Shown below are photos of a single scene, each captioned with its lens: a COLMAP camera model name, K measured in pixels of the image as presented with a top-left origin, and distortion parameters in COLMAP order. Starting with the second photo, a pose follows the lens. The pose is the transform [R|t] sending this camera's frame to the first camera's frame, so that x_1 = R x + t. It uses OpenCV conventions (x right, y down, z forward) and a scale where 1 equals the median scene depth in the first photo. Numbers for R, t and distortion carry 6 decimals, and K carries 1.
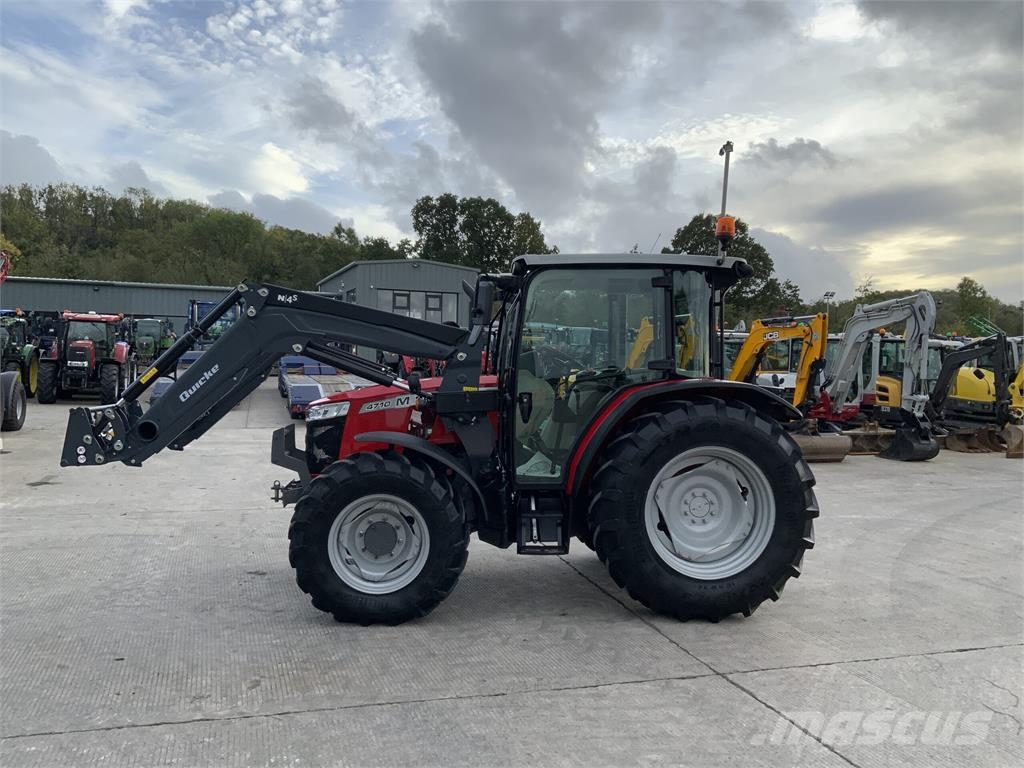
lens RADIAL K [[847.1, 0, 511.3], [0, 847.1, 377.6], [0, 0, 1]] dist [0.073806, -0.137859]
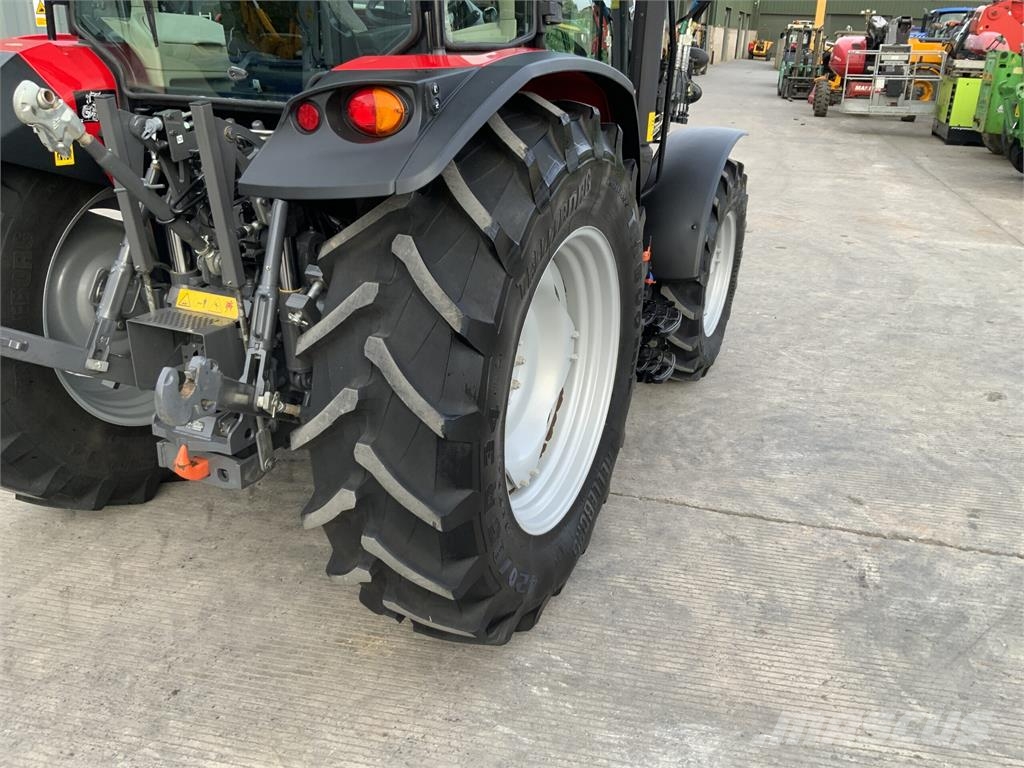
lens RADIAL K [[847.1, 0, 515.4], [0, 847.1, 383.7], [0, 0, 1]] dist [0.073806, -0.137859]
pose [[-0.508607, 0.296878, -0.808197, 0.551276], [-0.048592, 0.927280, 0.371201, -0.006312], [0.859626, 0.228068, -0.457195, 1.496228]]
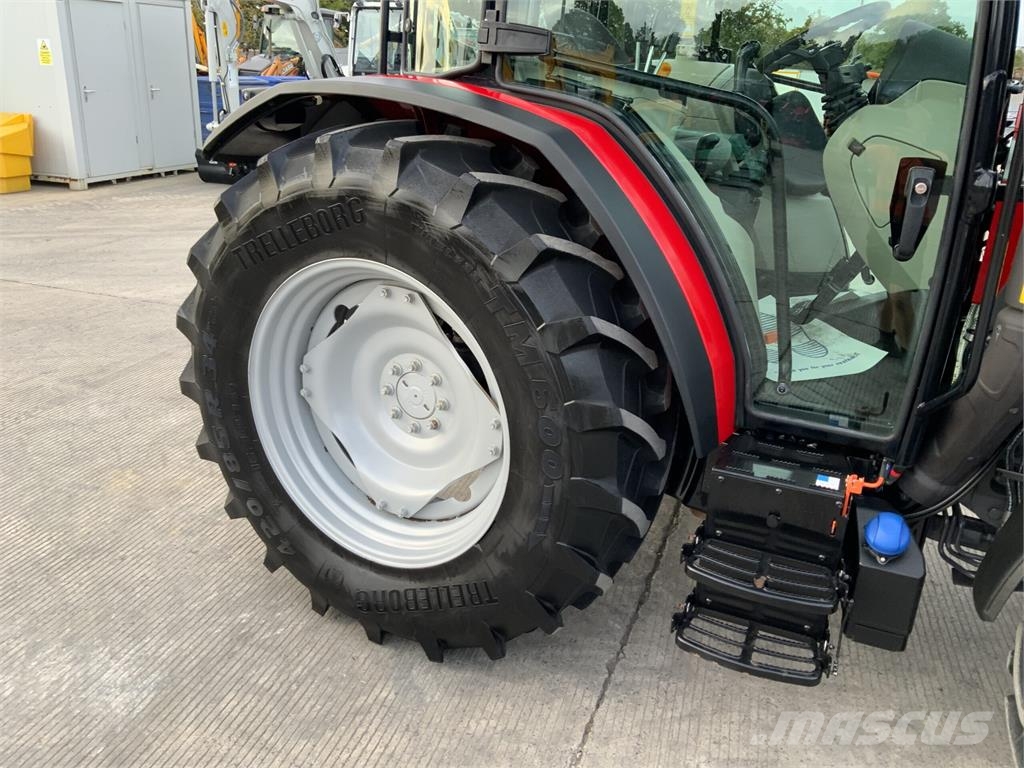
lens RADIAL K [[847.1, 0, 508.8], [0, 847.1, 373.9], [0, 0, 1]] dist [0.073806, -0.137859]
pose [[-0.812287, -0.243892, 0.529817, -0.067661], [-0.039781, 0.929427, 0.366855, -0.022147], [-0.581899, 0.276915, -0.764664, 1.590590]]
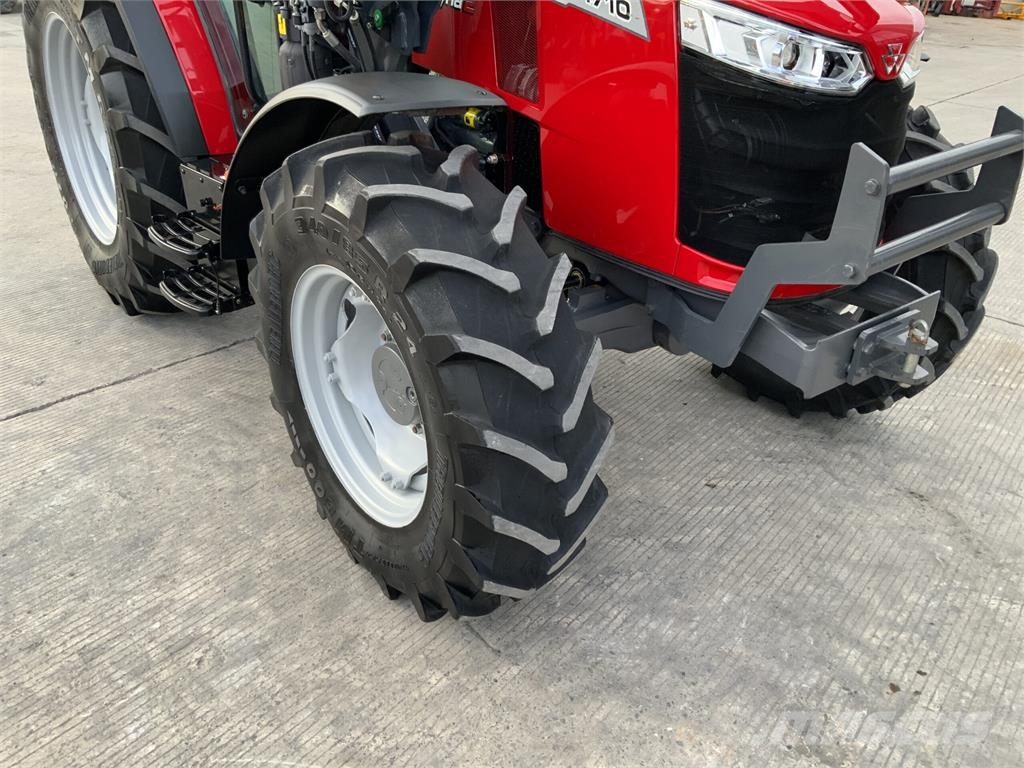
lens RADIAL K [[847.1, 0, 510.6], [0, 847.1, 382.5], [0, 0, 1]] dist [0.073806, -0.137859]
pose [[-0.525369, -0.438134, 0.729402, -0.467380], [-0.023838, 0.864480, 0.502102, -0.005839], [-0.850541, 0.246401, -0.464614, 1.389622]]
